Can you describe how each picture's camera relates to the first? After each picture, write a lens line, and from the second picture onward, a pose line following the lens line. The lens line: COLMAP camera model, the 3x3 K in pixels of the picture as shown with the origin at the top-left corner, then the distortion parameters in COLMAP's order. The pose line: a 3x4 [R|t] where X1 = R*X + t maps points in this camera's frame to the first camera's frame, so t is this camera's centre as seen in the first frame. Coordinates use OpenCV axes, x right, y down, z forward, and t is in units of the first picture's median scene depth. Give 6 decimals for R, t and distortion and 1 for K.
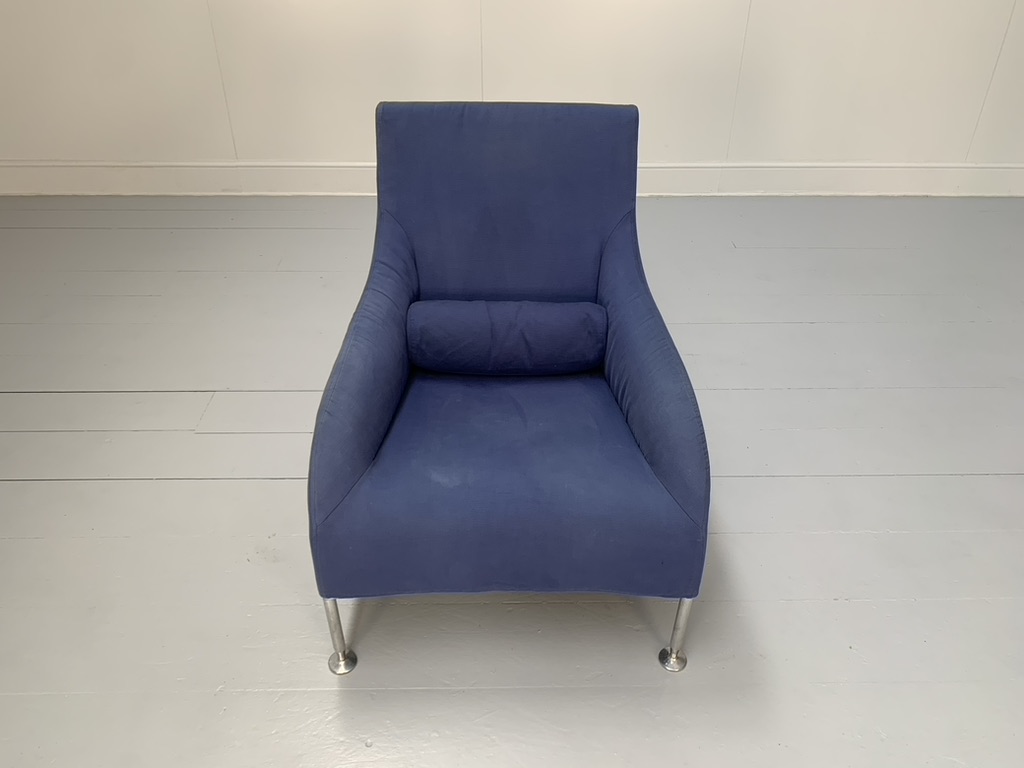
lens RADIAL K [[764.4, 0, 512.0], [0, 764.4, 384.0], [0, 0, 1]] dist [0.008152, -0.008784]
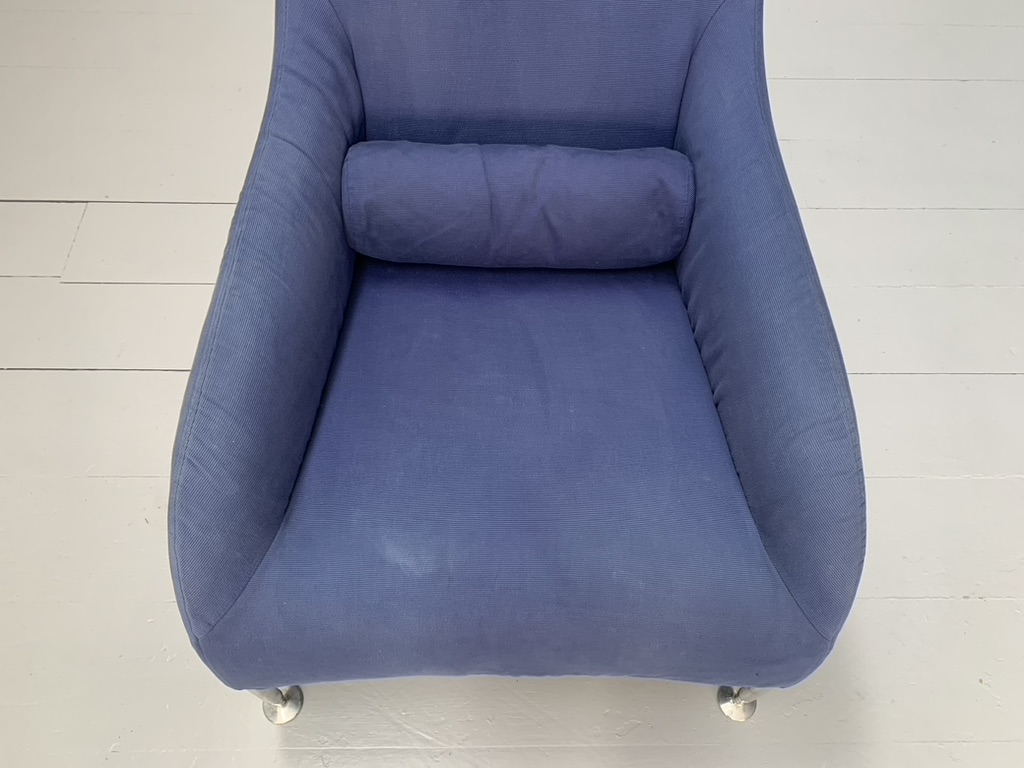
lens RADIAL K [[776.1, 0, 512.0], [0, 776.1, 384.0], [0, 0, 1]] dist [0.010178, -0.007499]
pose [[0.999797, 0.020055, 0.002132, -0.009539], [-0.018992, 0.900631, 0.434169, -0.203076], [0.006787, -0.434121, 0.900829, 0.414661]]
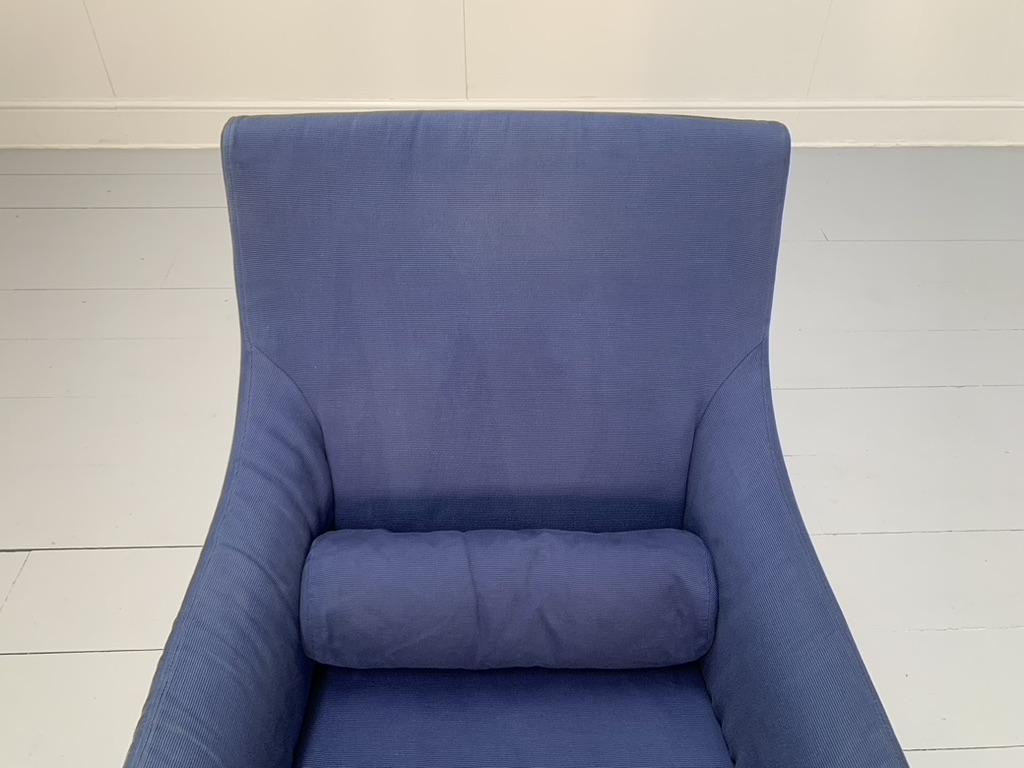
lens RADIAL K [[771.1, 0, 506.4], [0, 771.1, 359.0], [0, 0, 1]] dist [0.000186, -0.009118]
pose [[0.999967, -0.001756, 0.007894, -0.011927], [0.000770, 0.992374, 0.123262, -0.286446], [-0.008050, -0.123252, 0.992343, 0.532471]]
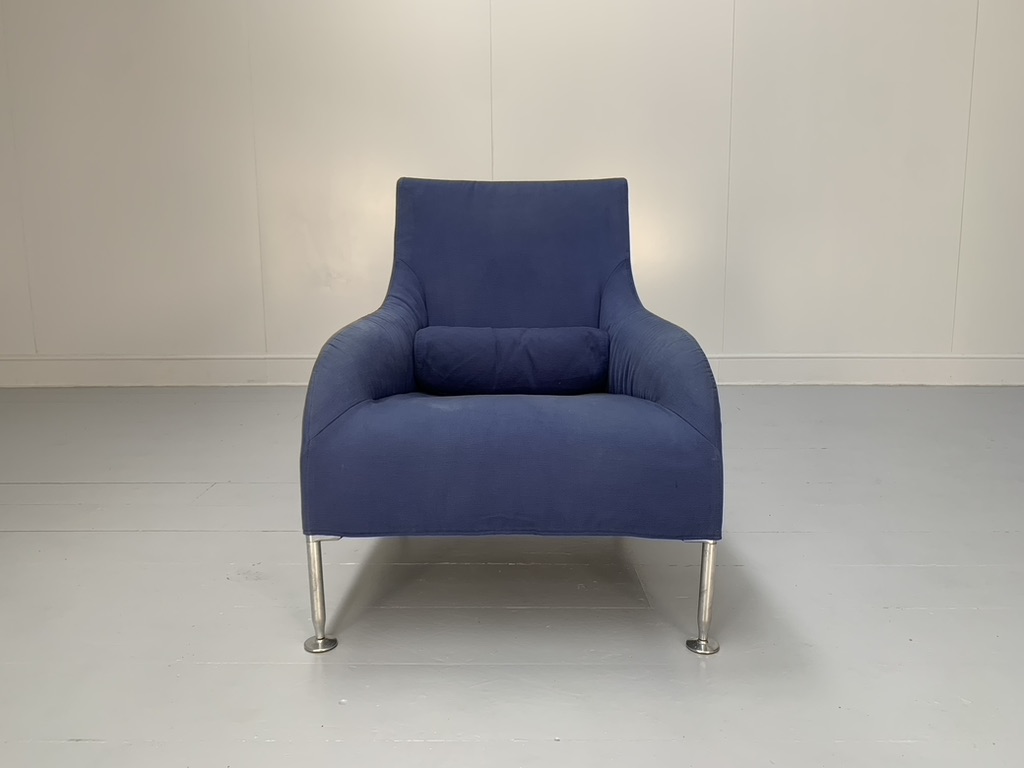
lens RADIAL K [[773.6, 0, 512.0], [0, 773.6, 384.0], [0, 0, 1]] dist [0.003238, 0.006286]
pose [[0.999781, -0.009230, -0.018758, 0.013246], [0.000506, 0.907681, -0.419660, 0.409896], [0.020900, 0.419559, 0.907488, 0.075241]]
